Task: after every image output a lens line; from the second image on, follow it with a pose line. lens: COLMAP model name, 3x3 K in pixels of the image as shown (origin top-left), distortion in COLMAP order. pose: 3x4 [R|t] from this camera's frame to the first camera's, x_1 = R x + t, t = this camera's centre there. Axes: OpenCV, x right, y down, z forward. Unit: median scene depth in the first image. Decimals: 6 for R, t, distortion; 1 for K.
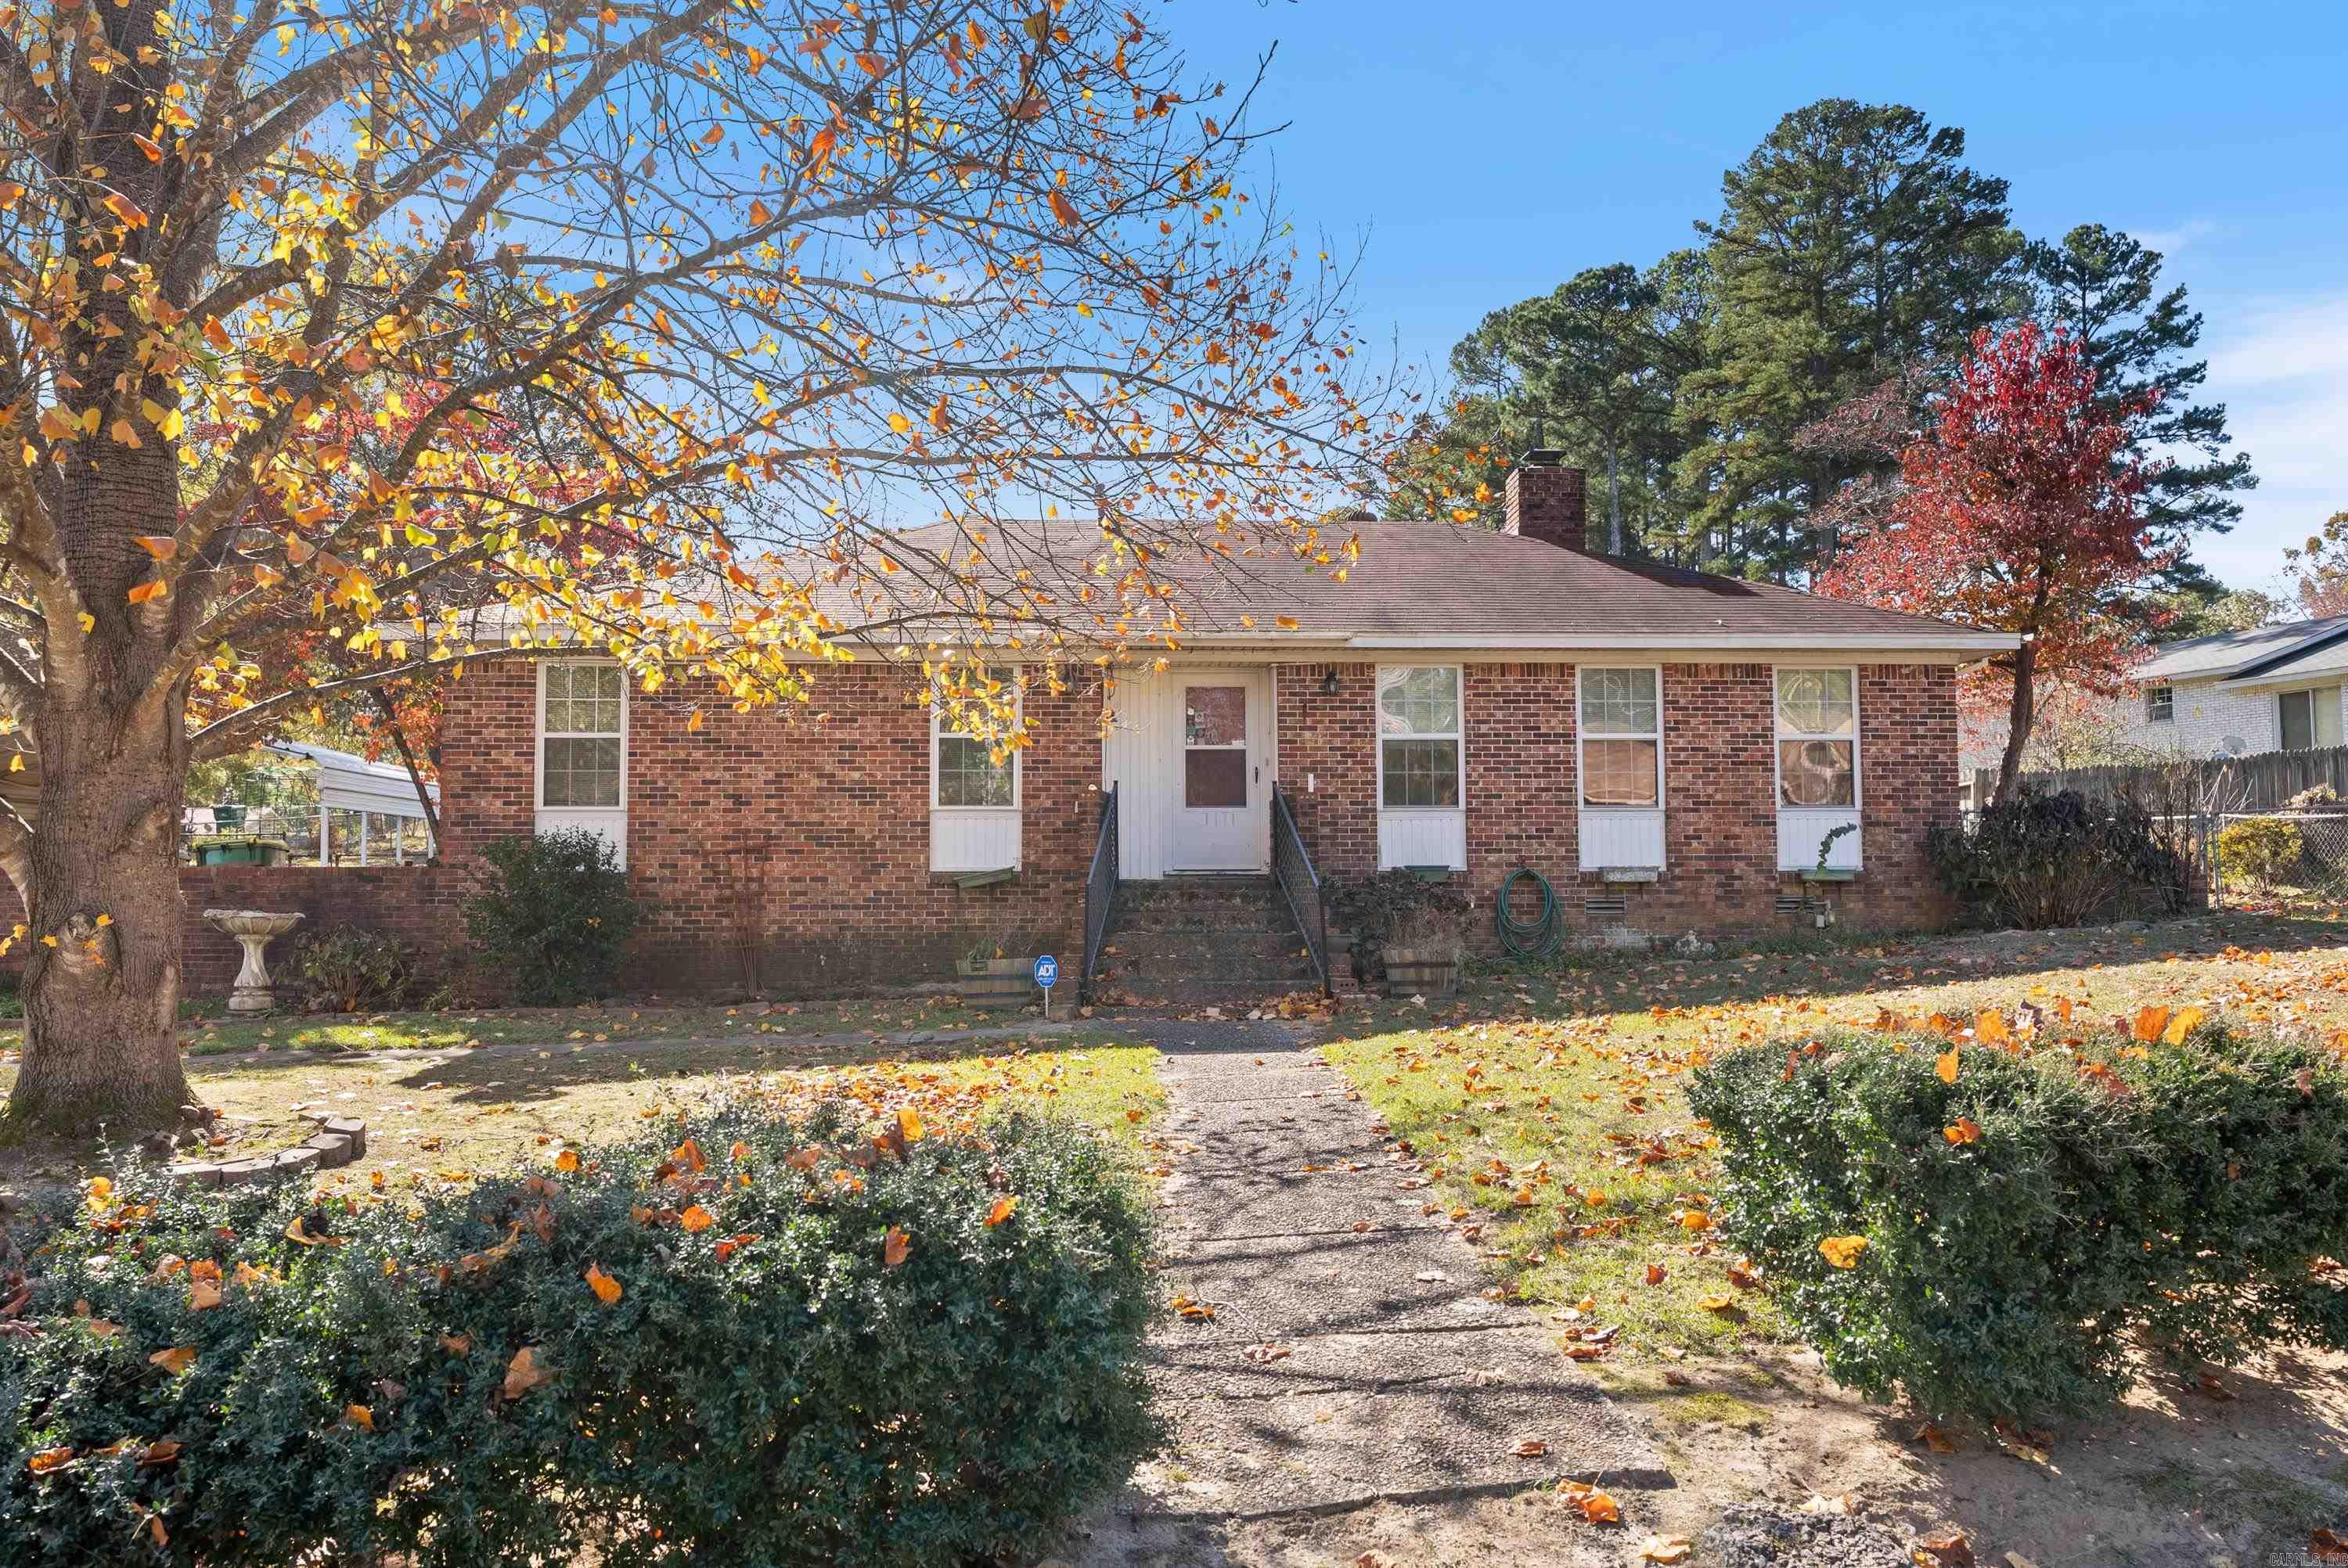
lens RADIAL K [[1891.7, 0, 1162.2], [0, 1891.7, 802.9], [0, 0, 1]] dist [0.068386, 0.011783]
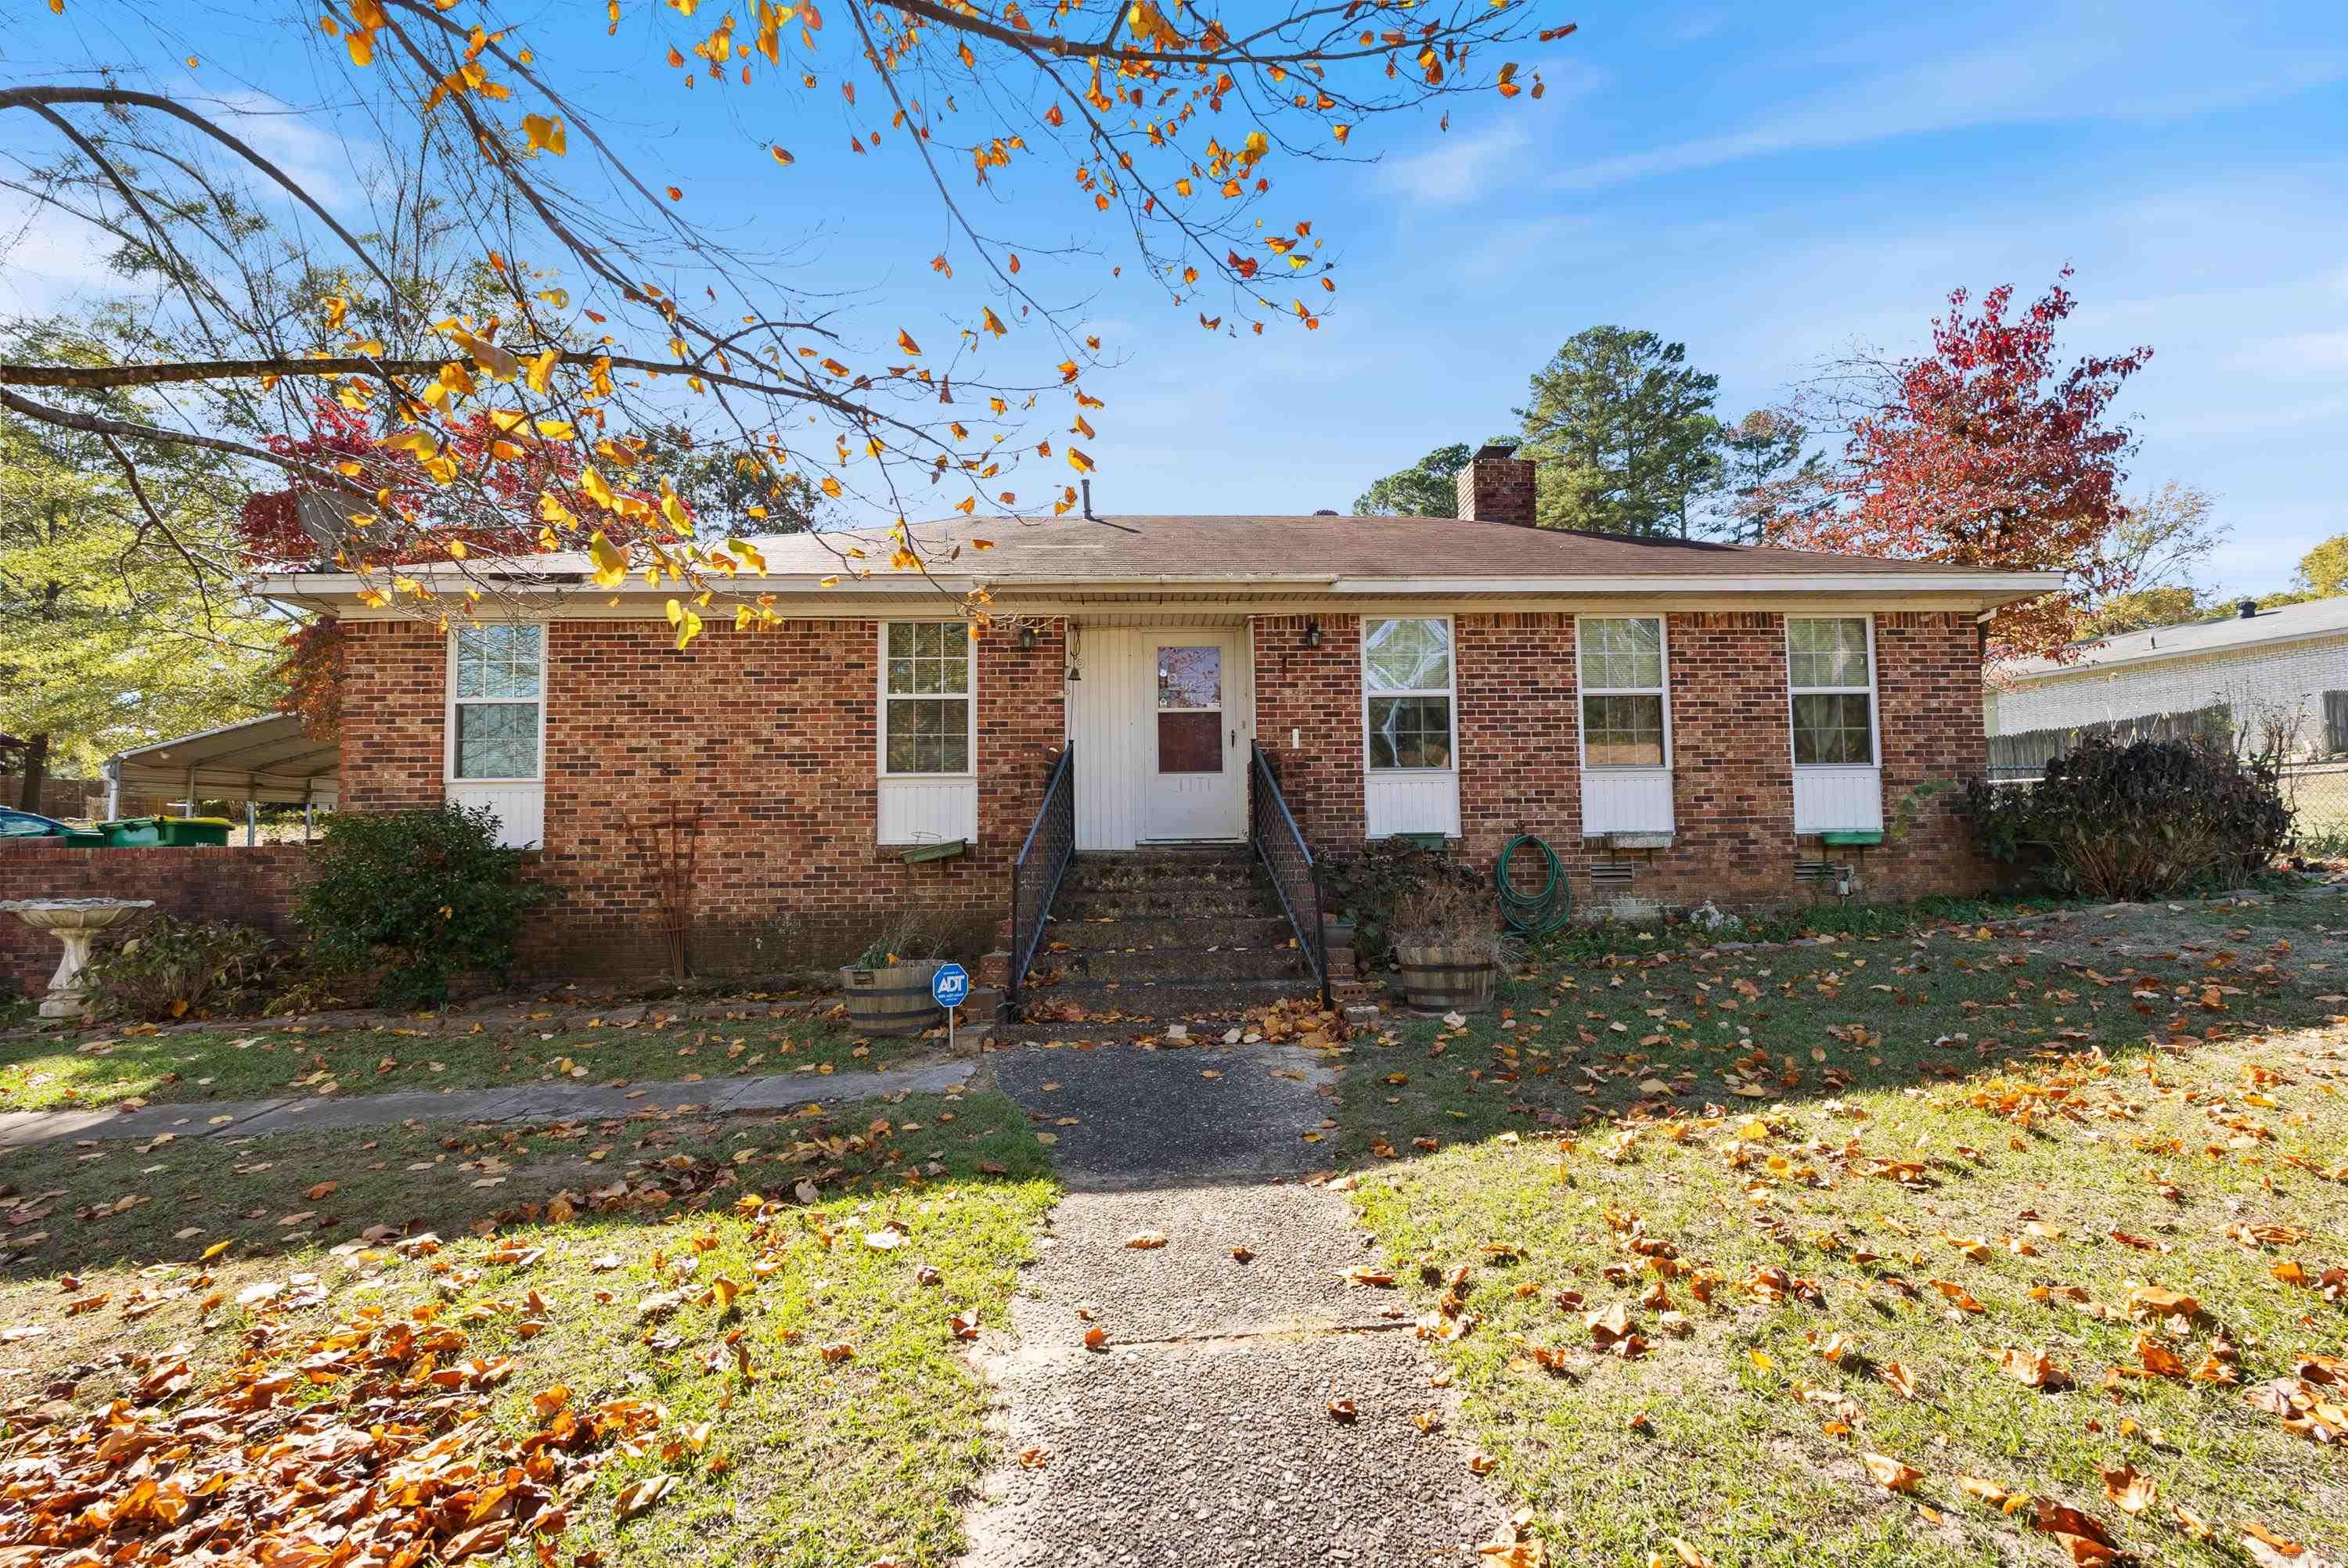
lens RADIAL K [[1045.5, 0, 1169.7], [0, 1045.5, 783.5], [0, 0, 1]] dist [-0.002005, -0.000728]
pose [[0.999865, -0.010882, -0.012345, 0.025130], [0.010802, 0.999921, -0.006481, 0.011132], [0.012414, 0.006346, 0.999903, 0.488518]]
